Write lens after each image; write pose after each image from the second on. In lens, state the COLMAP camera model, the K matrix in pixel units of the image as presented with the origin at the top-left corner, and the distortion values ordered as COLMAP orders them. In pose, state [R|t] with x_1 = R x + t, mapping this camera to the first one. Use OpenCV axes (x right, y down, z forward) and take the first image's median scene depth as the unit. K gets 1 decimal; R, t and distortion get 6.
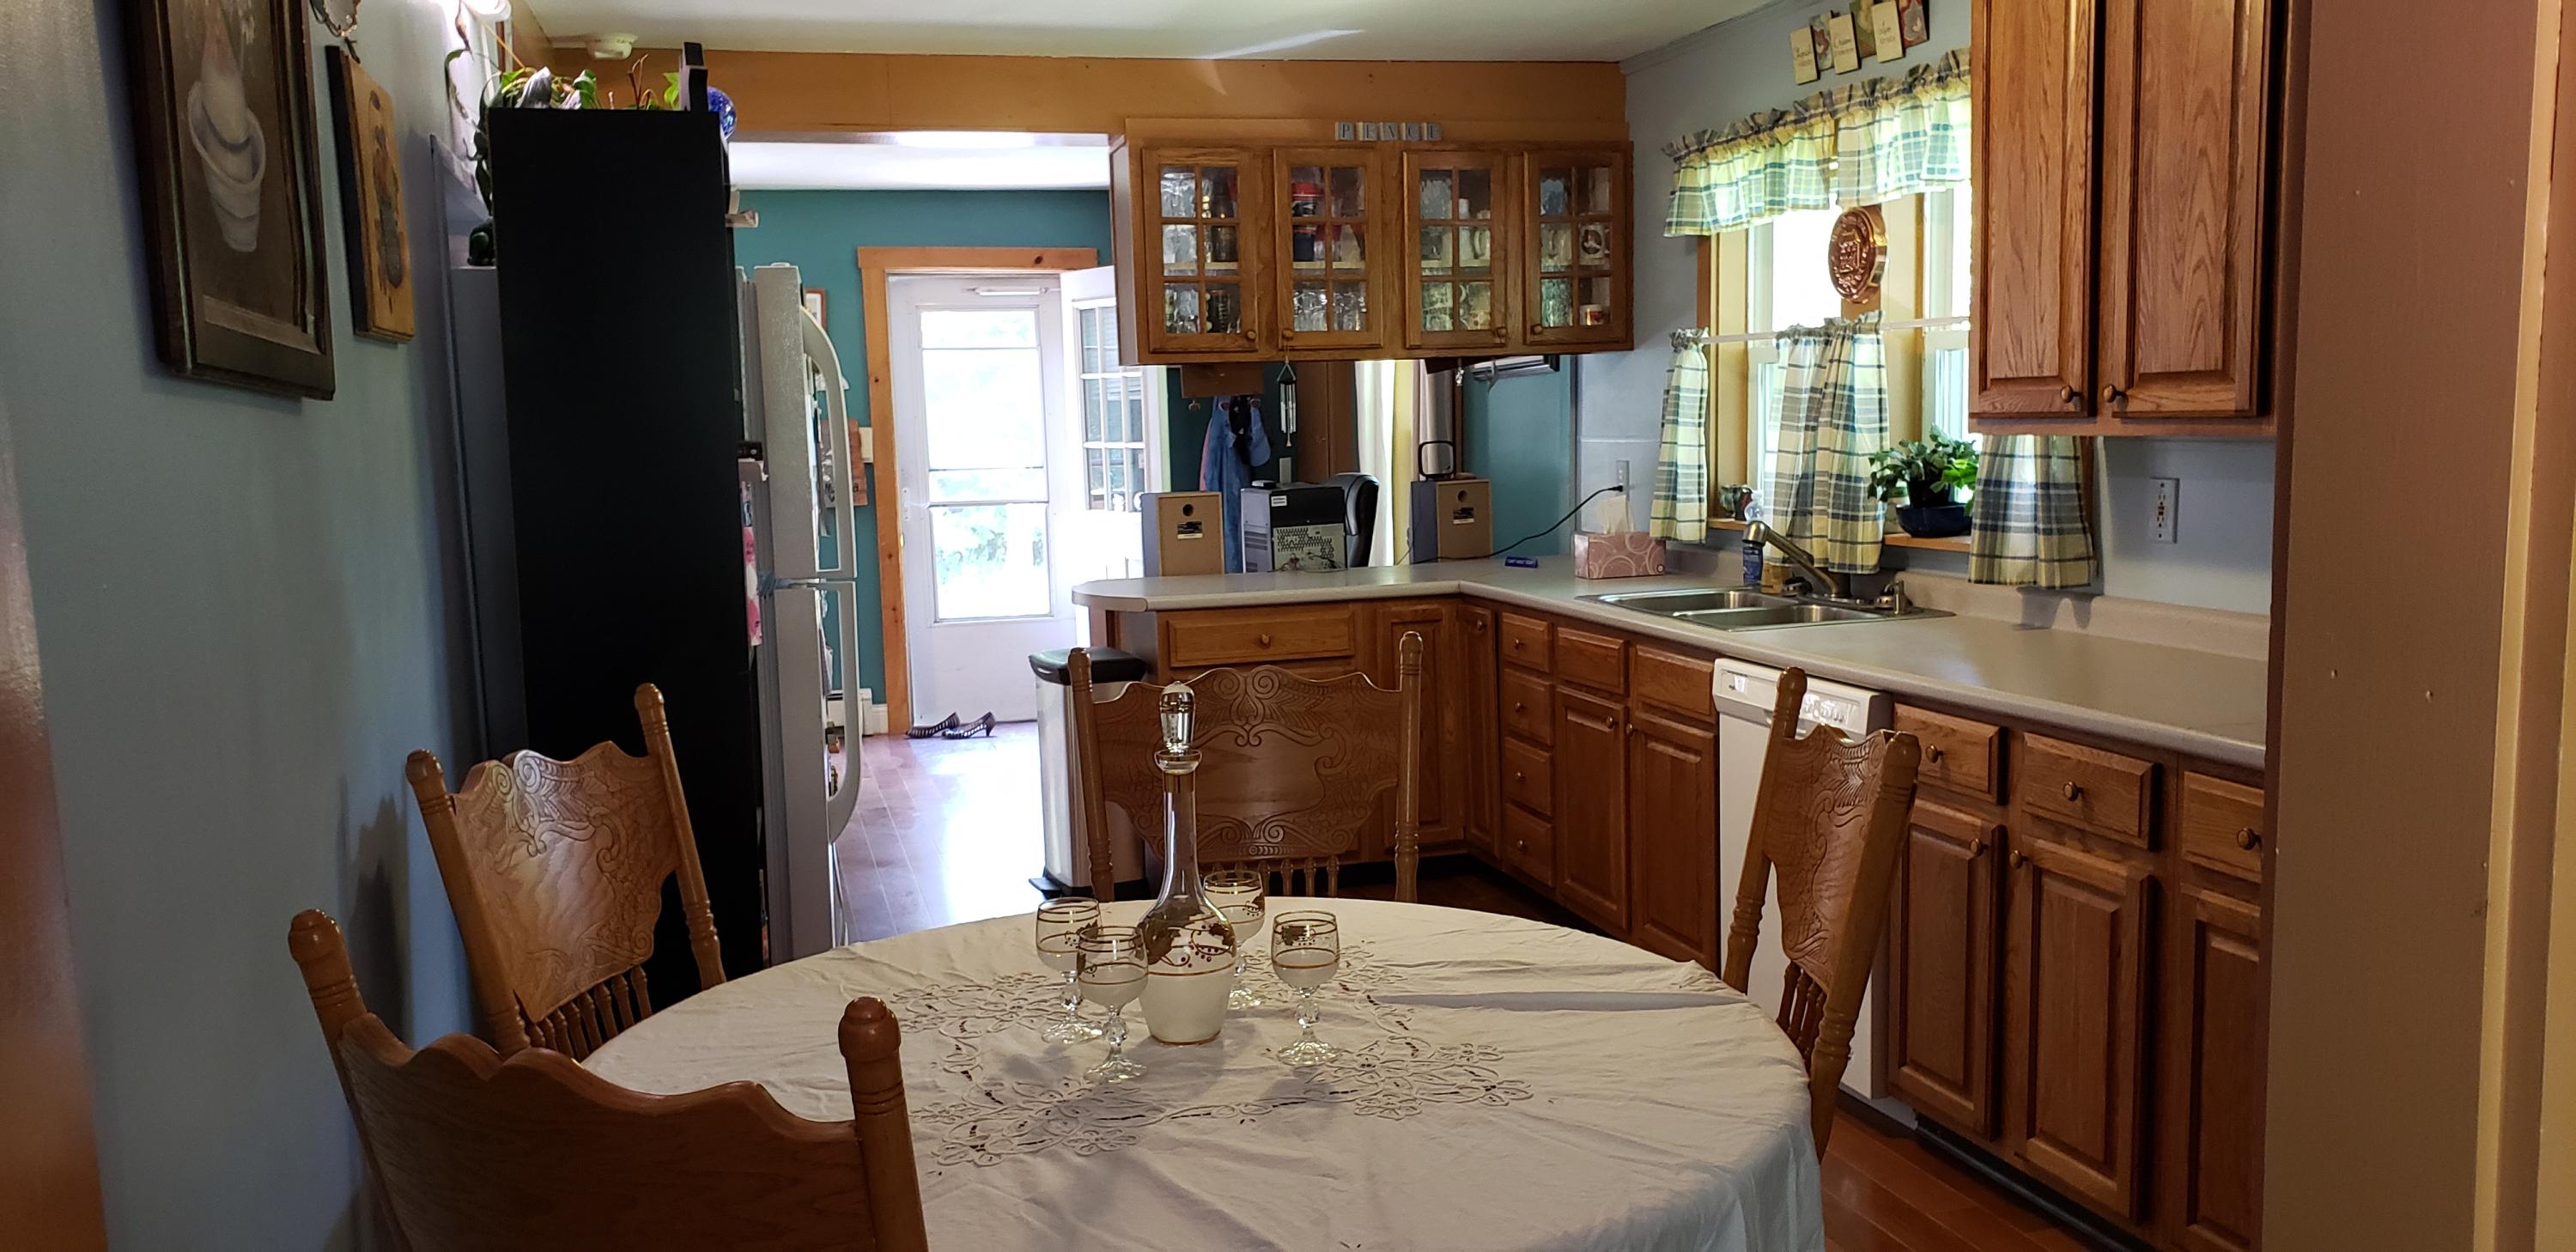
lens RADIAL K [[1923.7, 0, 1288.0], [0, 1923.7, 626.0], [0, 0, 1]] dist [0.001265, -0.000144]
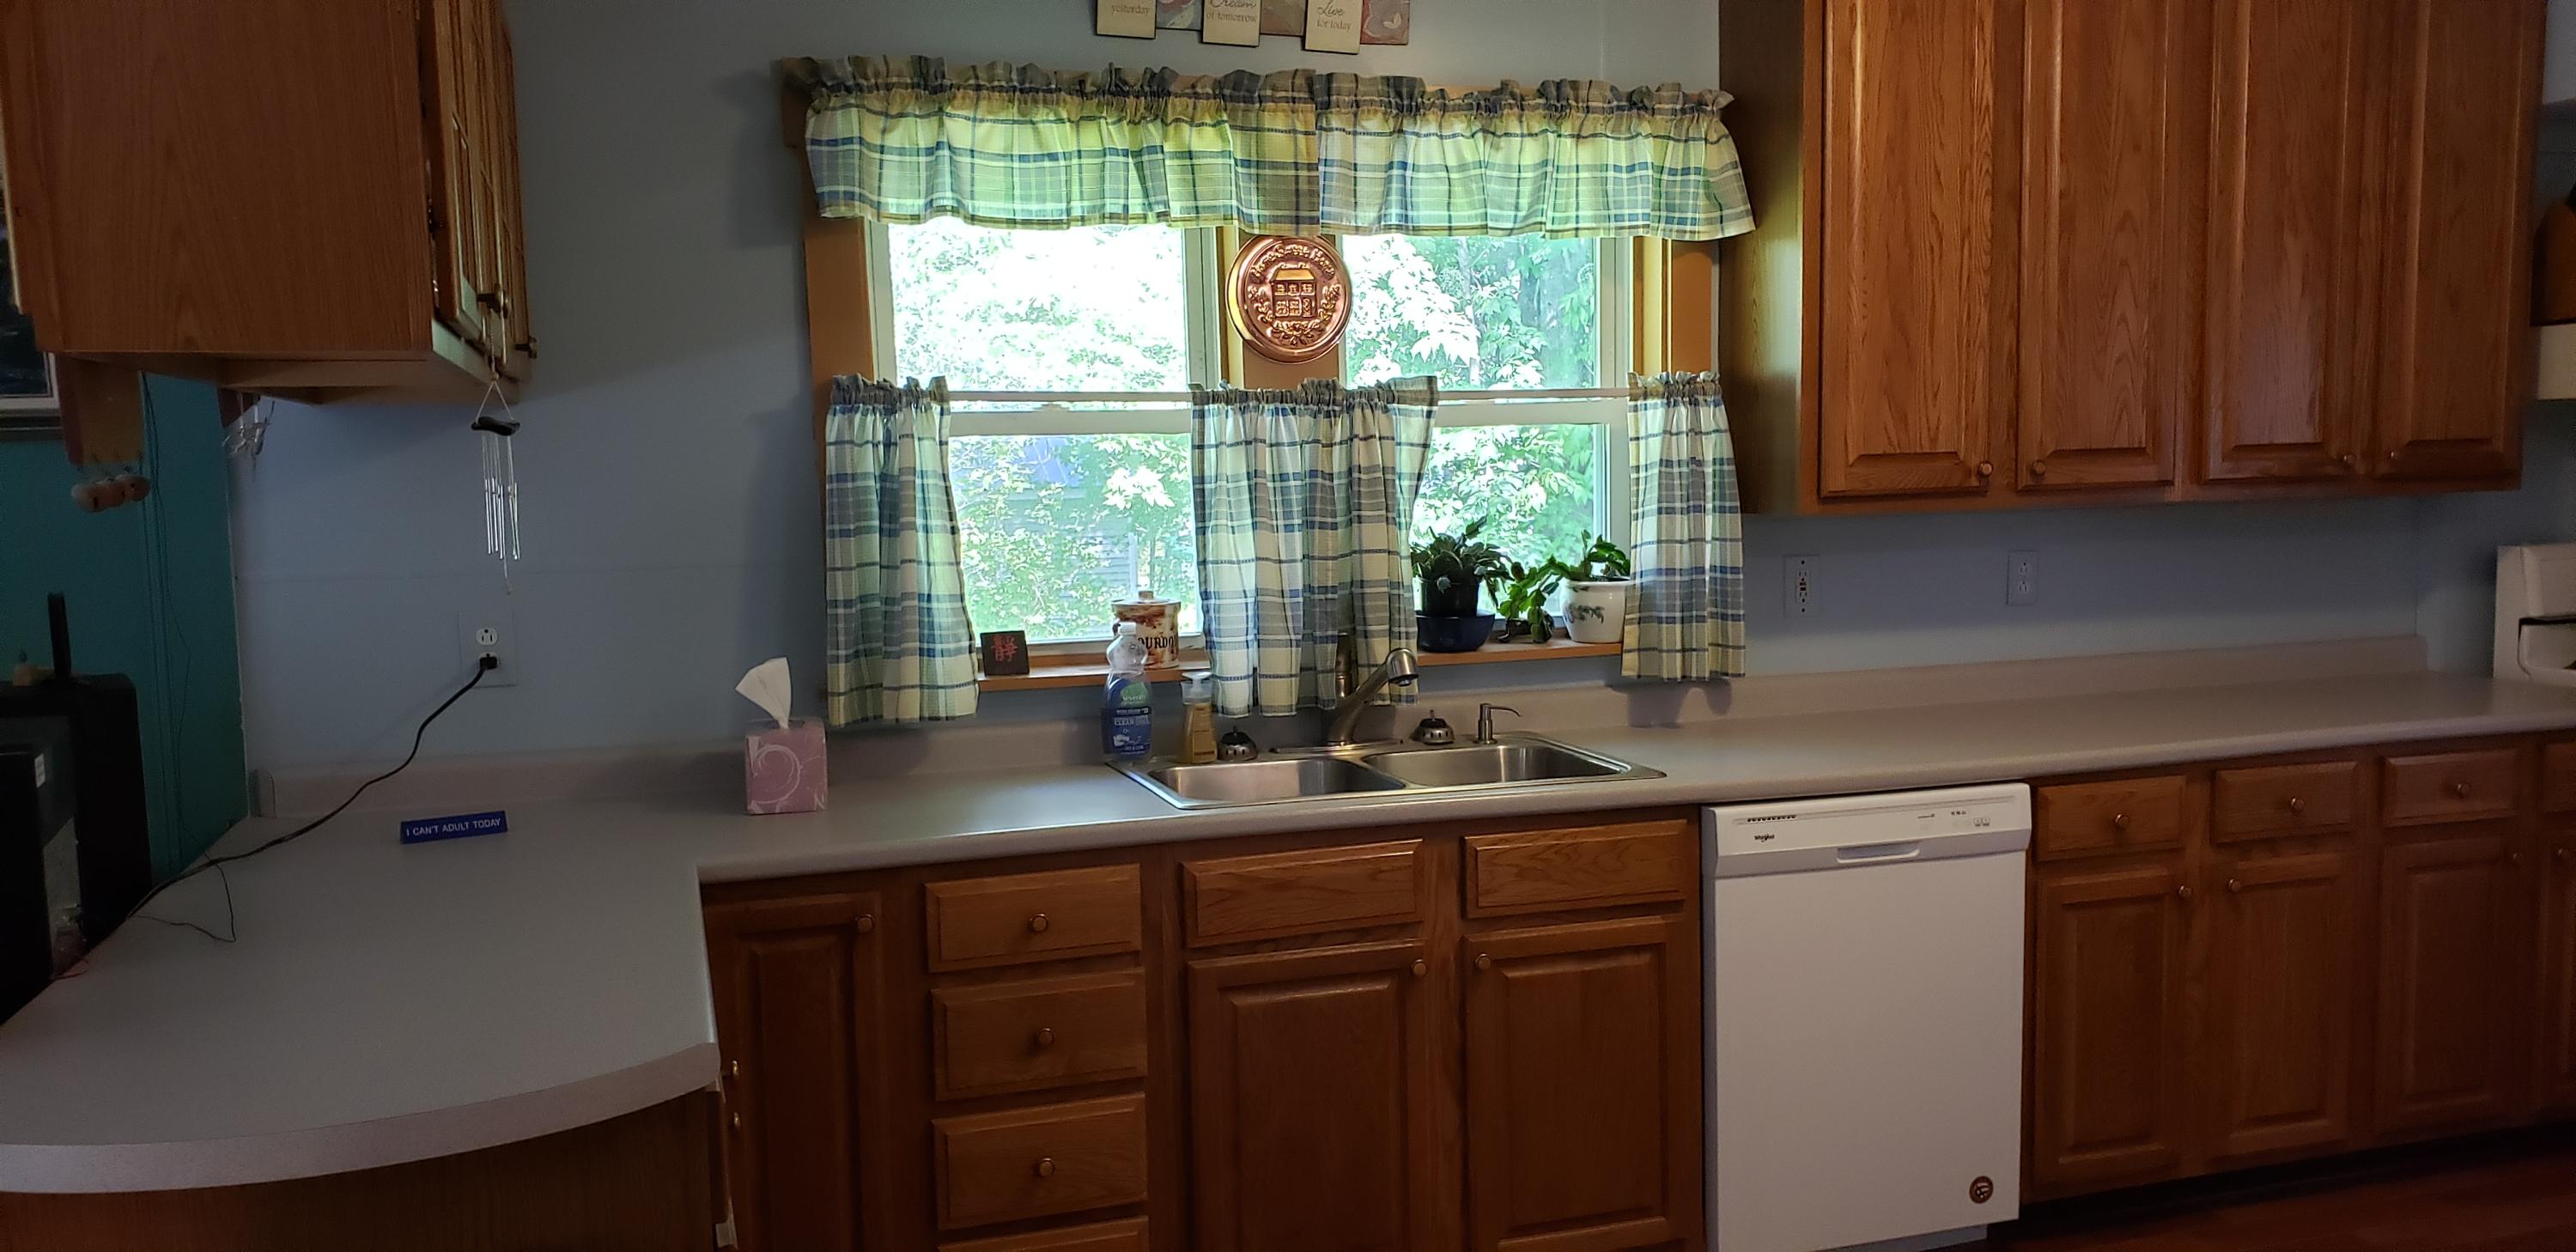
lens RADIAL K [[1923.7, 0, 1288.0], [0, 1923.7, 626.0], [0, 0, 1]] dist [0.001265, -0.000144]
pose [[-0.014630, -0.077969, 0.996848, -0.623115], [0.132449, 0.988019, 0.079223, -0.164290], [-0.991082, 0.133190, -0.004128, 1.352310]]
